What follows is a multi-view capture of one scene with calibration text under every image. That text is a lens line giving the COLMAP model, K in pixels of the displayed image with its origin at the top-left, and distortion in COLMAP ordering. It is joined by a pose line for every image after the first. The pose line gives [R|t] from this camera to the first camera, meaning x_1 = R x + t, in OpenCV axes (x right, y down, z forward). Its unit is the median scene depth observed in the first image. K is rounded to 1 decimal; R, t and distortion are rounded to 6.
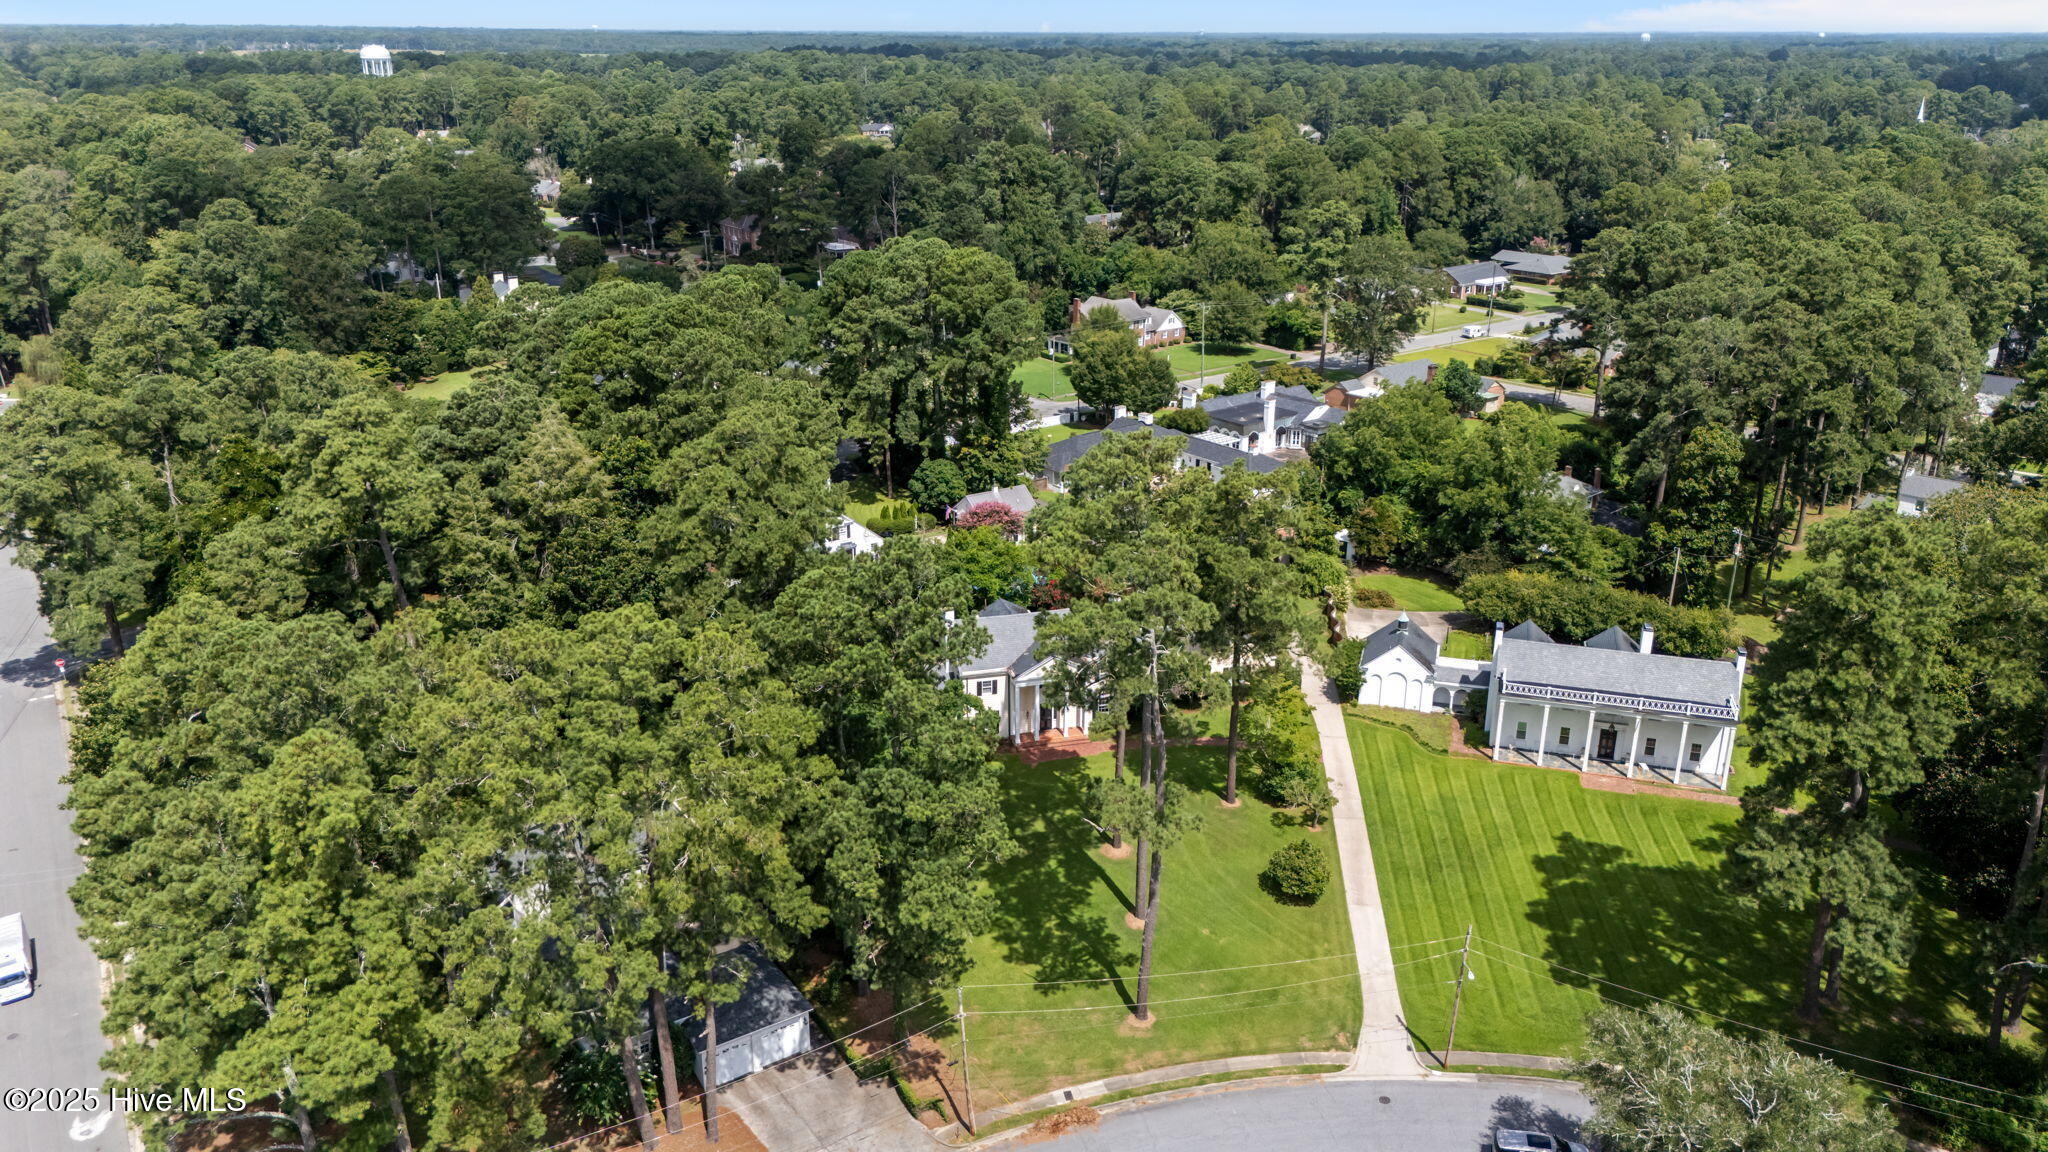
lens RADIAL K [[1561.1, 0, 1029.5], [0, 1561.1, 575.6], [0, 0, 1]] dist [0.061614, -0.037000]
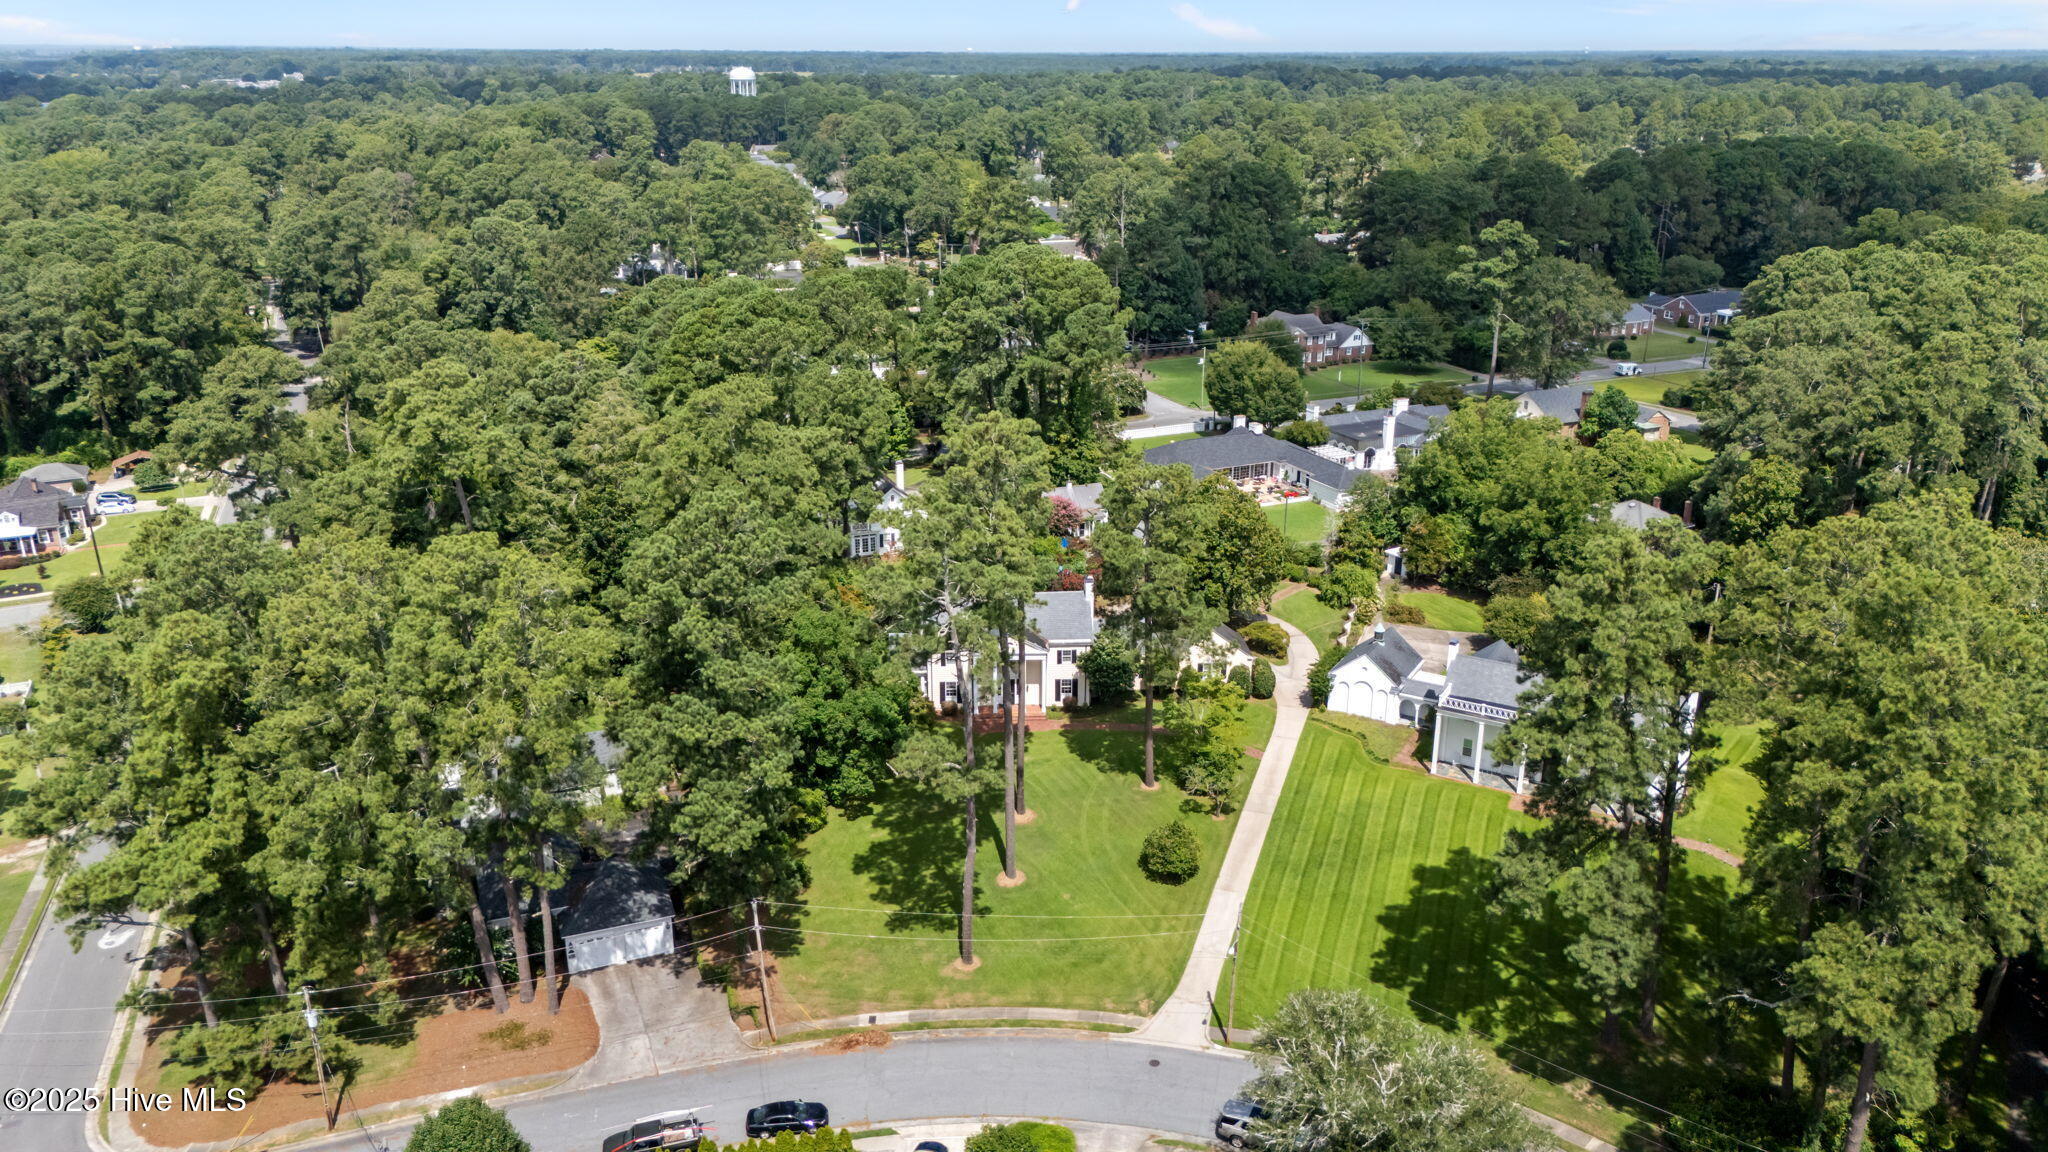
lens RADIAL K [[1561.1, 0, 1025.6], [0, 1561.1, 575.5], [0, 0, 1]] dist [0.061614, -0.037000]
pose [[0.972928, 0.072998, -0.219277, 0.238023], [-0.075629, 0.997129, -0.003617, 0.014087], [0.218383, 0.020103, 0.975656, -0.029384]]
